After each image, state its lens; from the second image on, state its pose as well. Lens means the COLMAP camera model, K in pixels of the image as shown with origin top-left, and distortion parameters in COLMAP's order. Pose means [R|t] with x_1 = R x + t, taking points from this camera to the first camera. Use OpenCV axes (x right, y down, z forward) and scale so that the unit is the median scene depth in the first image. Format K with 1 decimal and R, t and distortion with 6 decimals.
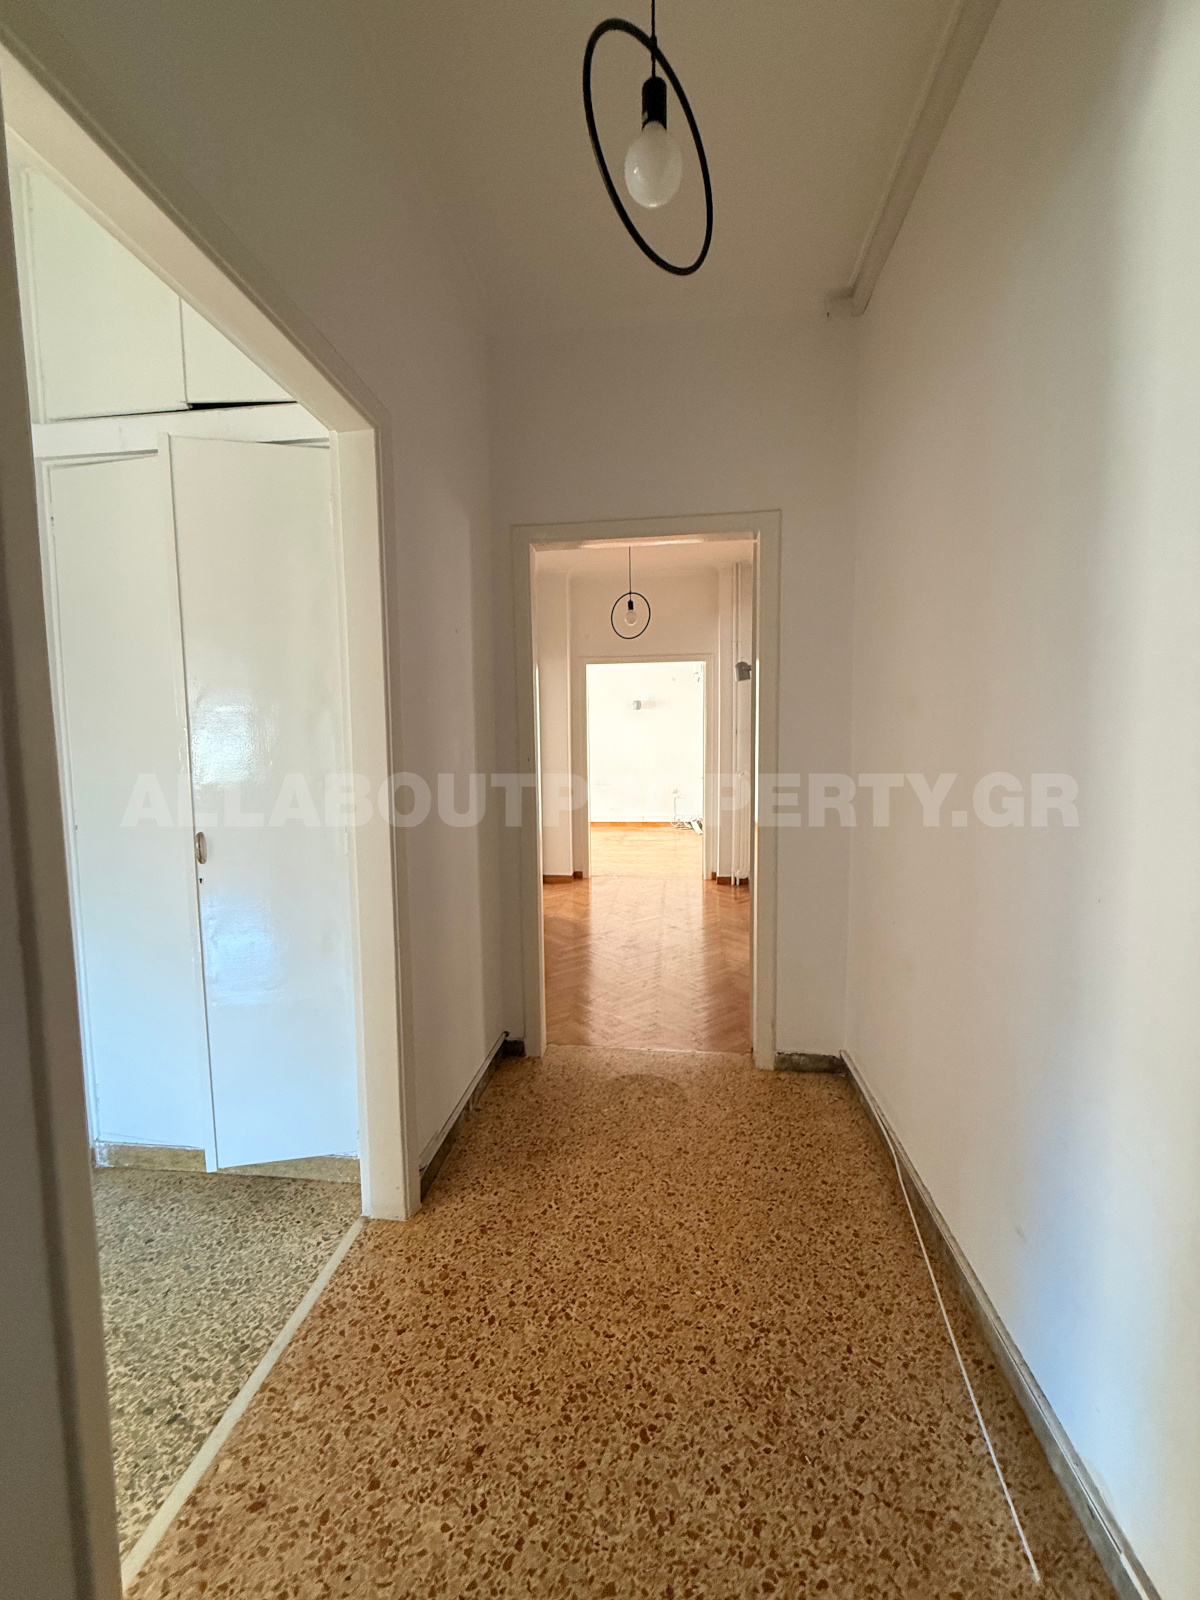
lens RADIAL K [[636.8, 0, 600.0], [0, 636.8, 800.0], [0, 0, 1]] dist [0.001291, -0.000194]
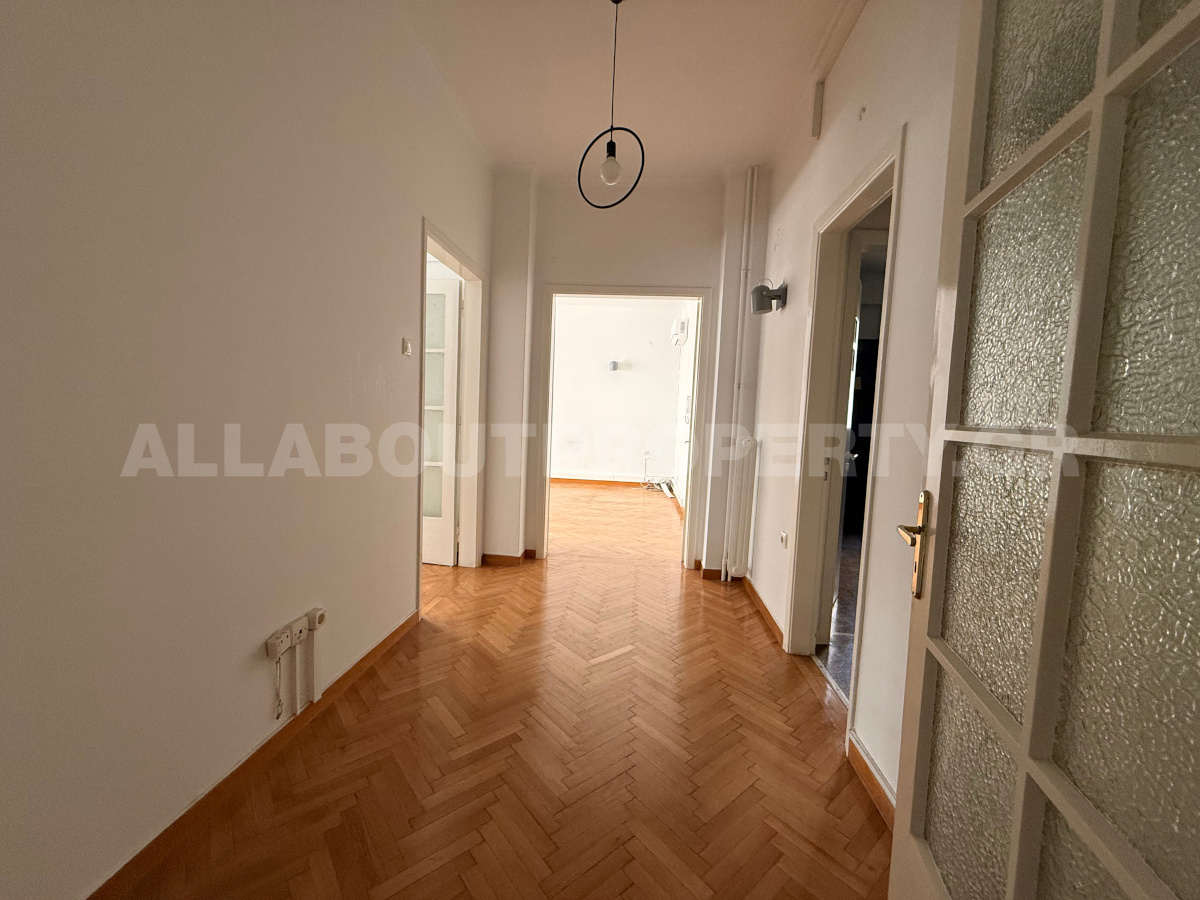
lens RADIAL K [[477.6, 0, 600.0], [0, 477.6, 450.0], [0, 0, 1]] dist [0.001291, -0.000194]
pose [[0.997956, 0.052594, 0.036310, 0.073553], [-0.052407, 0.998607, -0.006086, -0.046498], [-0.036579, 0.004171, 0.999322, 1.136172]]
